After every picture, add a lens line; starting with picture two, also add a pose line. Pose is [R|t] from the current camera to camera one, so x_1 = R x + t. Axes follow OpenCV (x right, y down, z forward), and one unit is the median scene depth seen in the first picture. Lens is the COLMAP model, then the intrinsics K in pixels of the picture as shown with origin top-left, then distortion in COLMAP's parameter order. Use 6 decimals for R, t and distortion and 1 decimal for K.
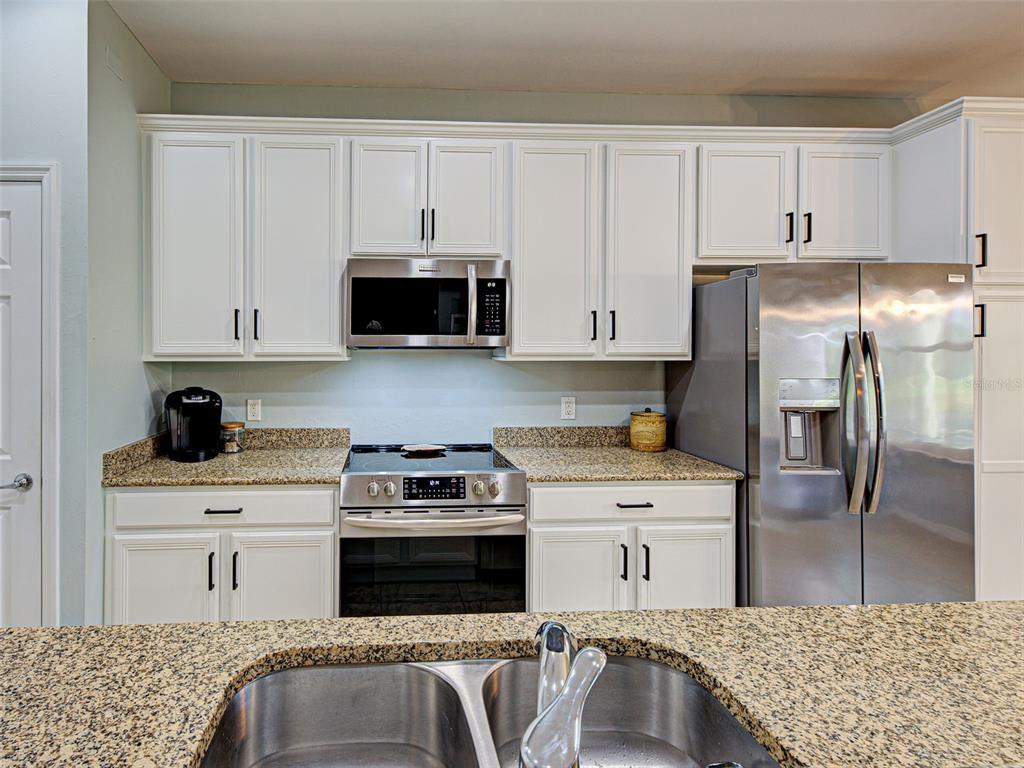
lens RADIAL K [[507.7, 0, 419.9], [0, 507.7, 353.8], [0, 0, 1]] dist [0.002400, -0.000512]
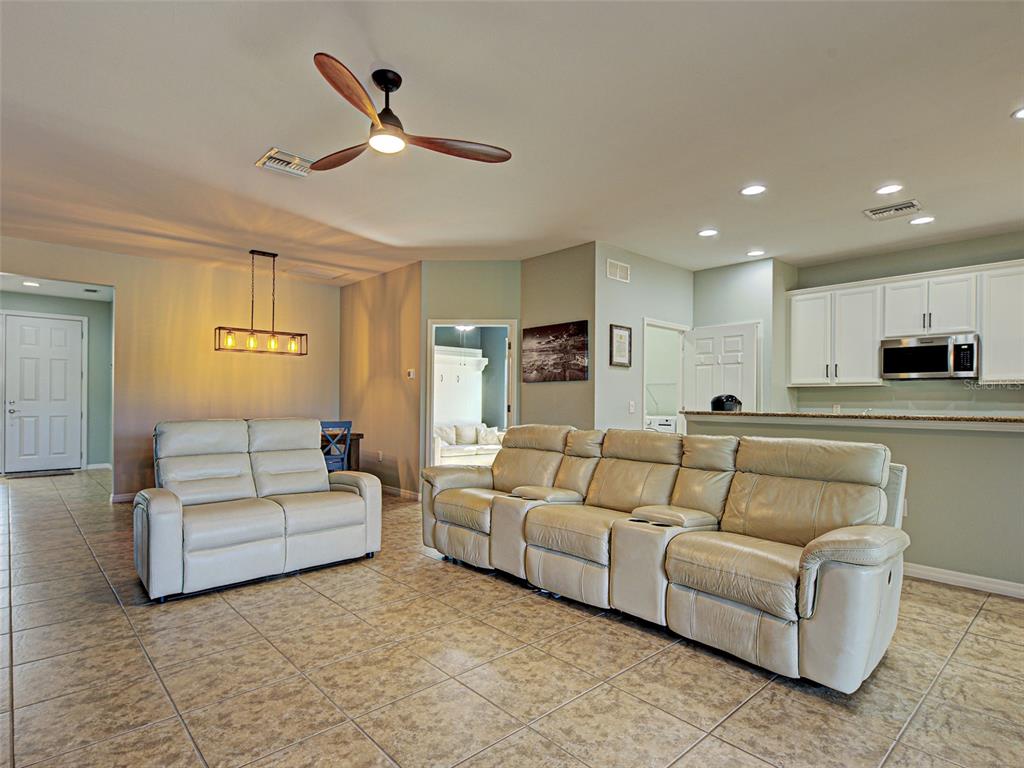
lens RADIAL K [[518.5, 0, 493.3], [0, 518.5, 406.3], [0, 0, 1]] dist [0.009240, 0.000406]
pose [[0.638714, 0.003980, -0.769434, 0.531428], [-0.008981, 0.999957, -0.002282, 0.123033], [0.769391, 0.008368, 0.638723, -1.760482]]
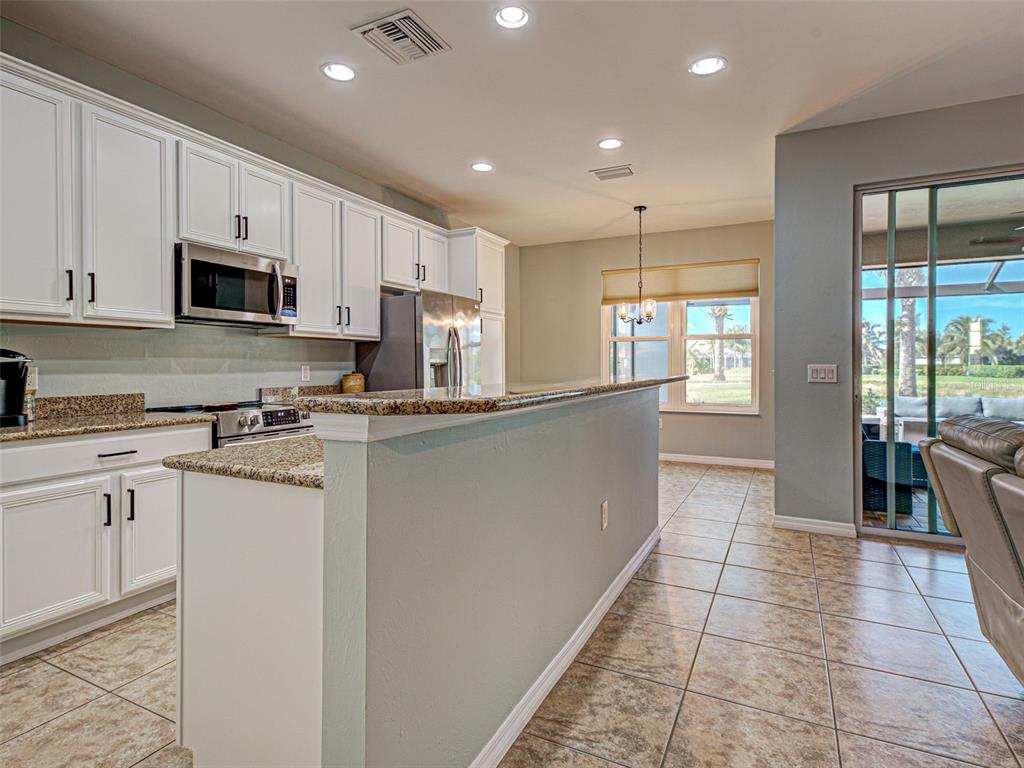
lens RADIAL K [[524.6, 0, 512.0], [0, 524.6, 384.0], [0, 0, 1]] dist [0.003656, 0.000613]
pose [[0.499059, -0.032124, 0.865972, -0.817741], [0.003728, 0.999383, 0.034924, 0.102421], [-0.866560, -0.014201, 0.498871, -0.281352]]
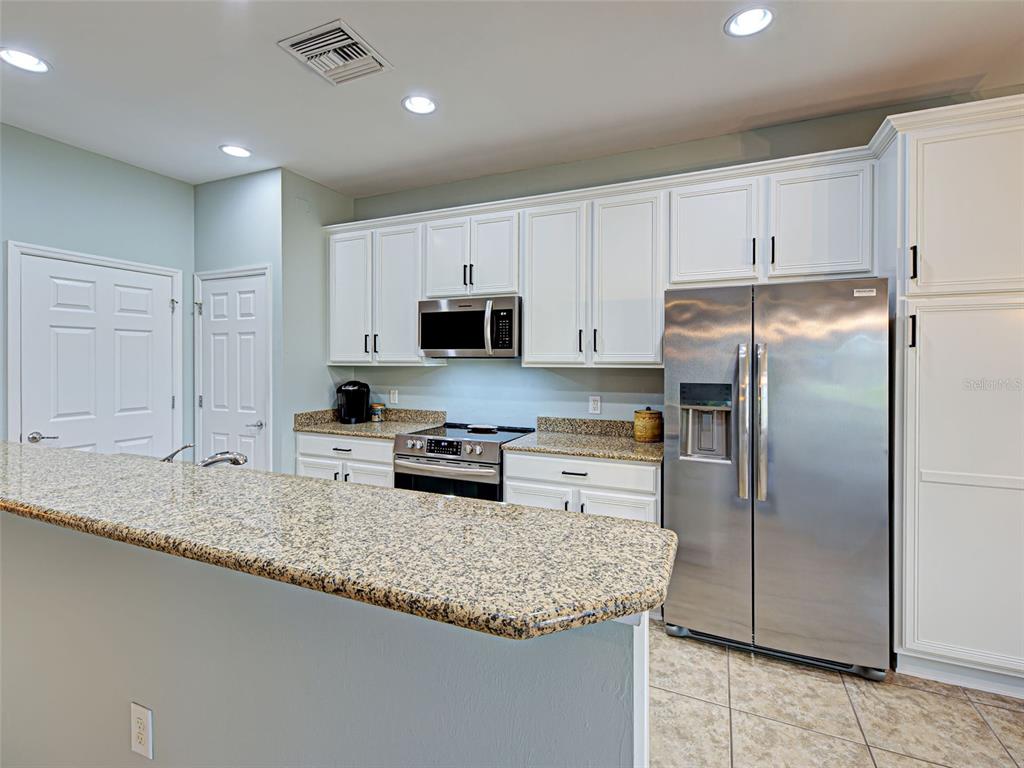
lens RADIAL K [[472.2, 0, 511.1], [0, 472.2, 364.0], [0, 0, 1]] dist [-0.003186, -0.000813]
pose [[0.897379, 0.005620, -0.441224, 0.739847], [-0.005561, 0.999984, 0.001426, 0.004225], [0.441225, 0.001174, 0.897396, -0.186147]]
